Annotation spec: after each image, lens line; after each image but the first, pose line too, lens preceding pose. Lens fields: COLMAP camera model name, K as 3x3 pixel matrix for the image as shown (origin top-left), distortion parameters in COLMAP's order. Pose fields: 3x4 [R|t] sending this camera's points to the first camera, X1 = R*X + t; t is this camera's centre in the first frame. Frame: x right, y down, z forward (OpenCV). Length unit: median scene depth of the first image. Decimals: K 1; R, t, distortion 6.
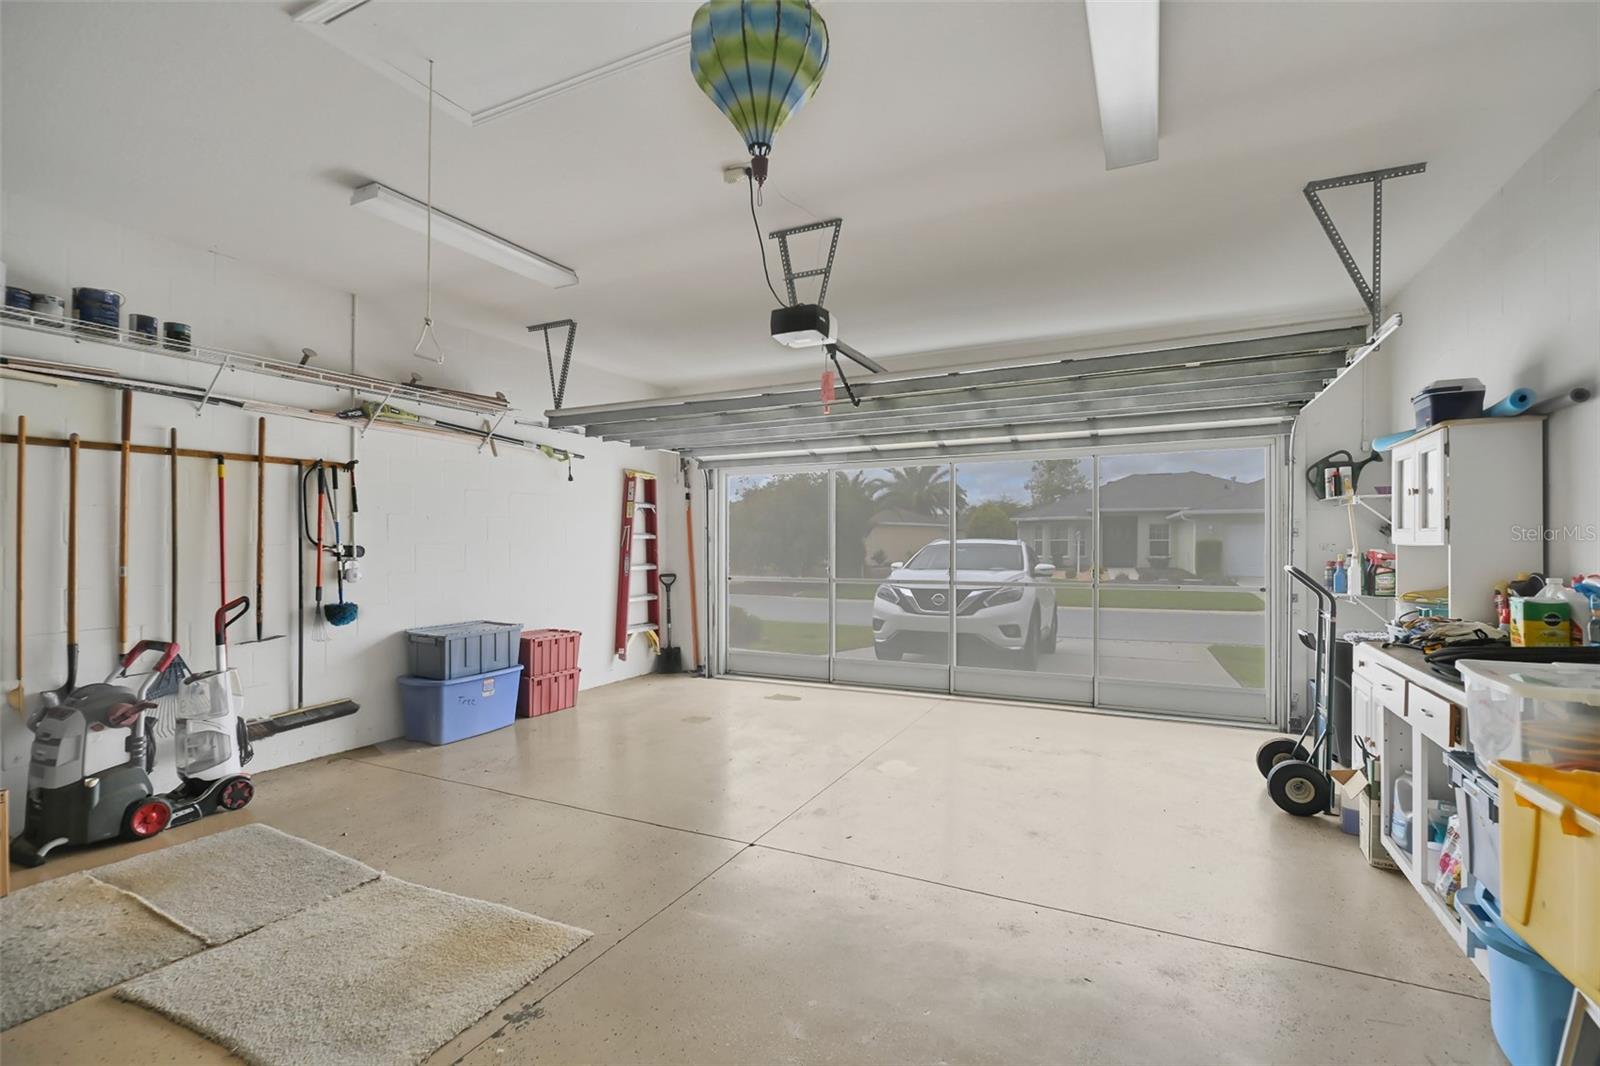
lens RADIAL K [[726.6, 0, 796.3], [0, 726.6, 528.4], [0, 0, 1]] dist [-0.003381, 0.000163]
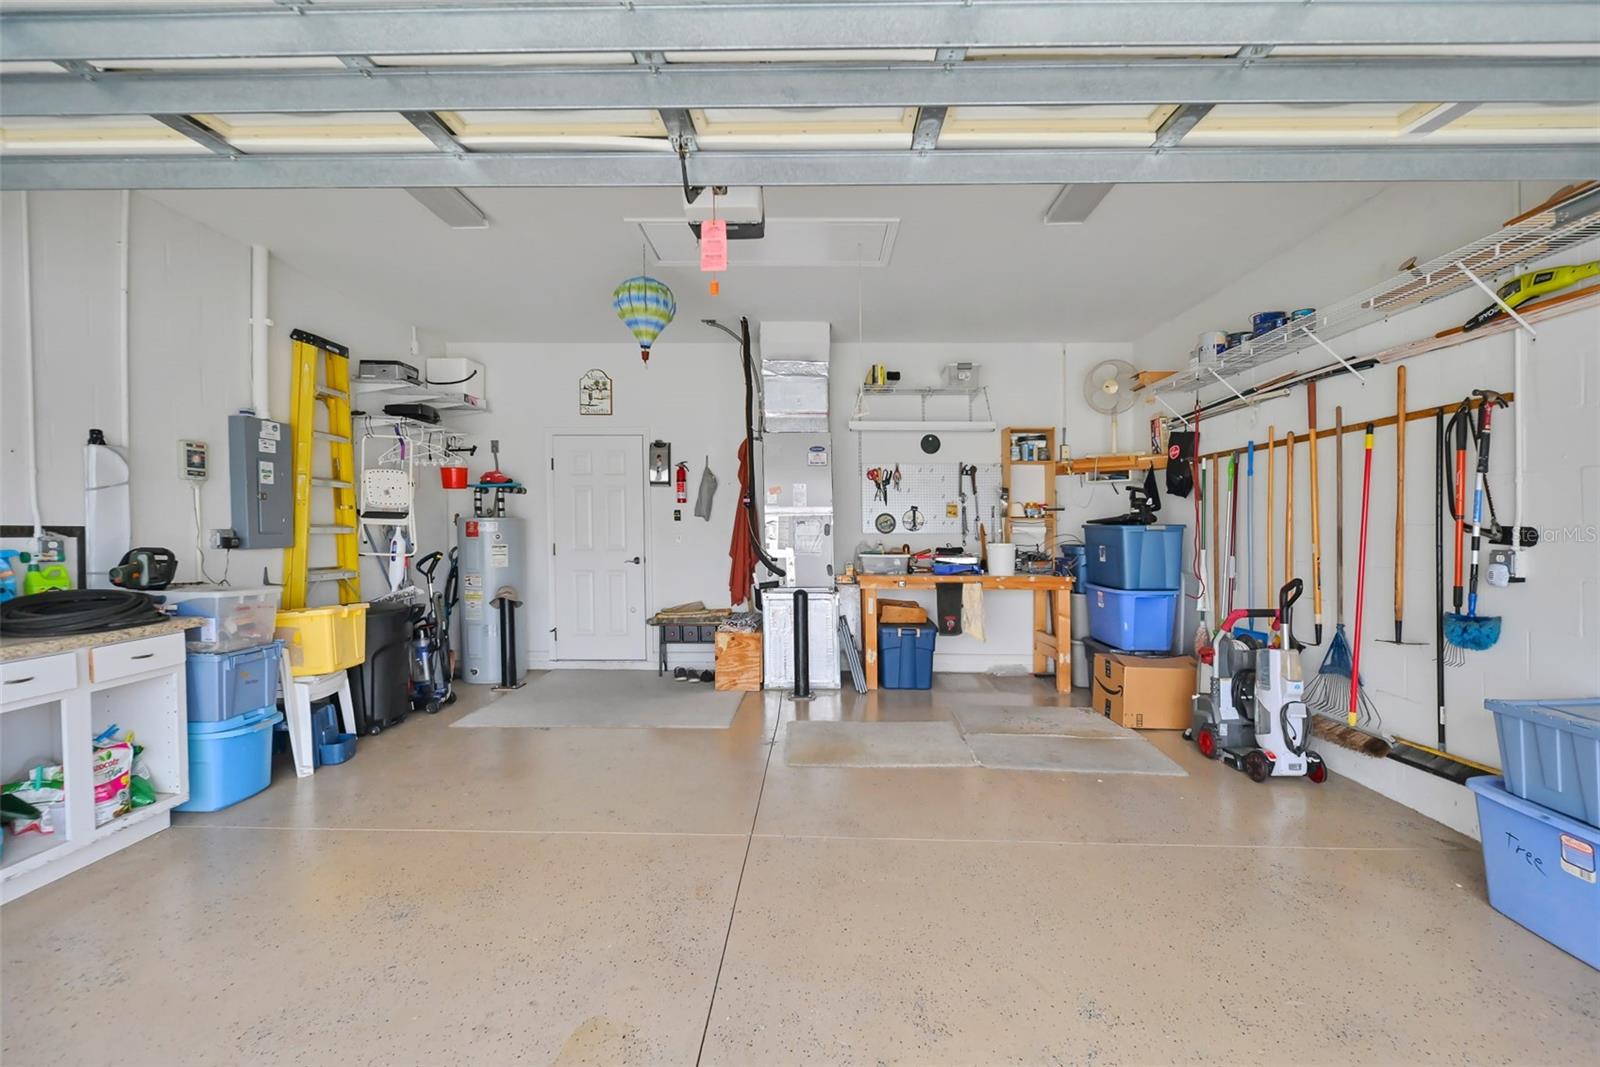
lens RADIAL K [[734.3, 0, 804.8], [0, 734.3, 540.3], [0, 0, 1]] dist [-0.001836, -0.004809]
pose [[-0.908821, 0.007468, -0.417119, 0.215813], [0.003728, 0.999945, 0.009780, 0.030936], [0.417169, 0.007333, -0.908799, 1.518582]]
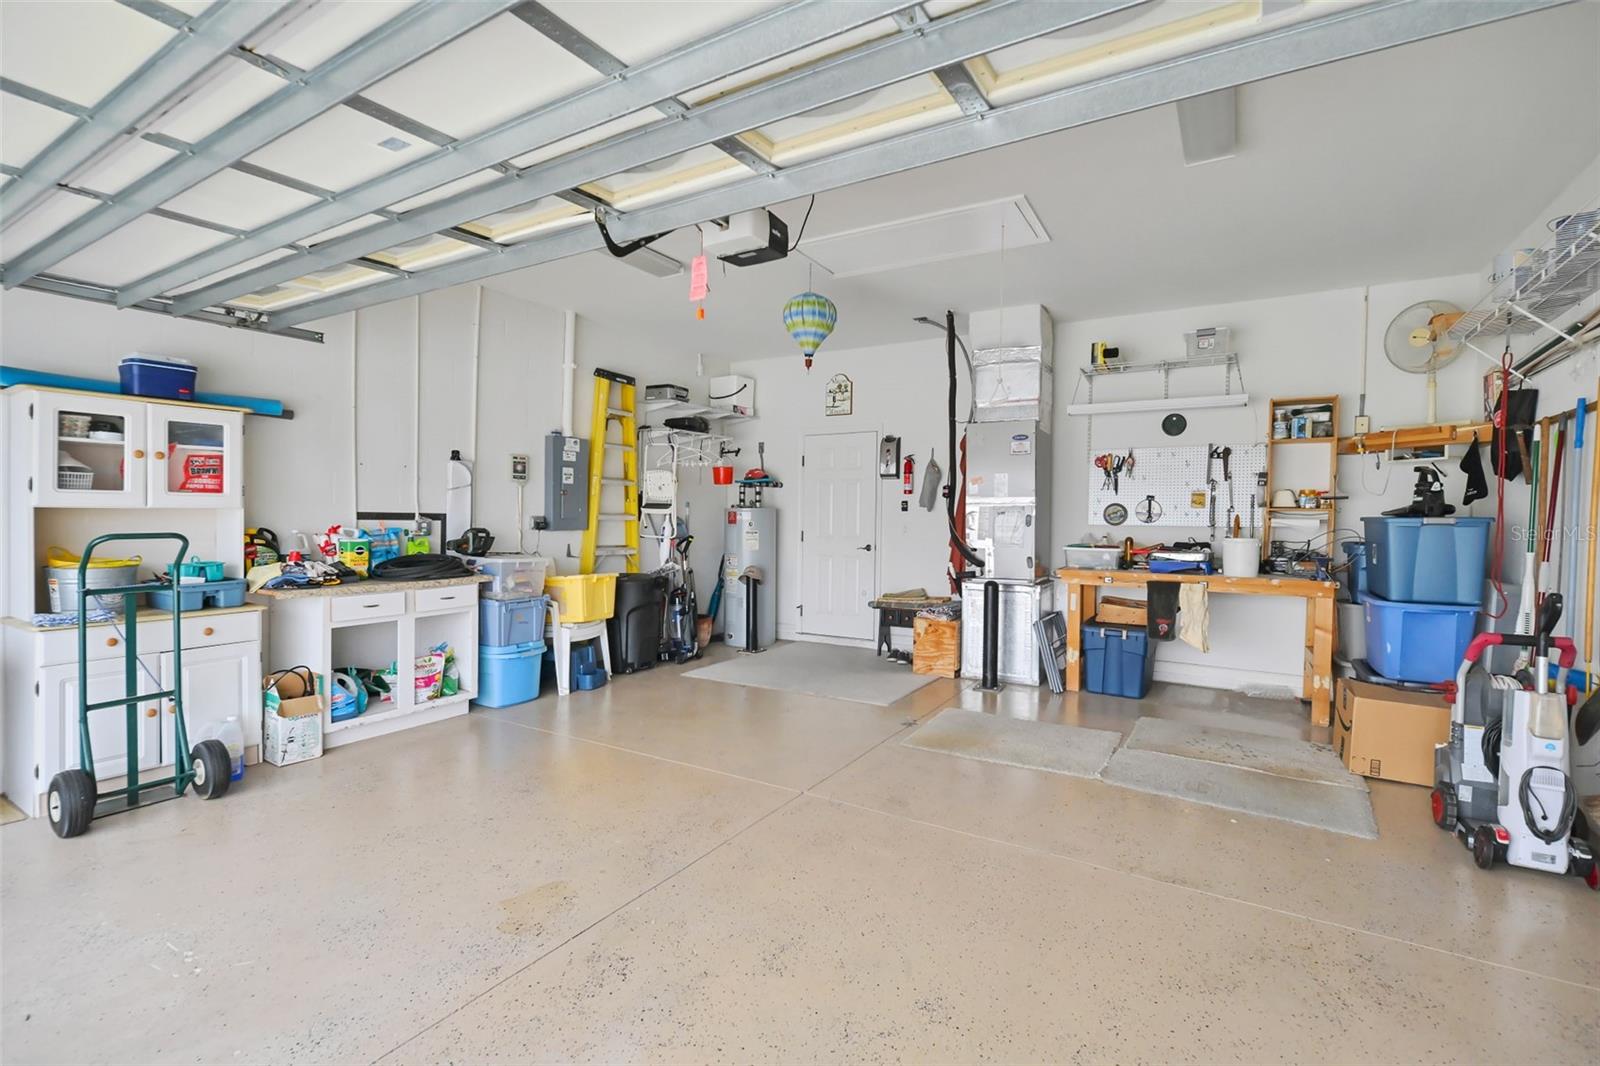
lens RADIAL K [[726.8, 0, 806.8], [0, 726.8, 541.2], [0, 0, 1]] dist [-0.000281, -0.005966]
pose [[-0.995915, -0.009456, 0.089801, -0.130879], [-0.007281, 0.999673, 0.024522, 0.032754], [-0.090004, 0.023768, -0.995658, 1.636561]]
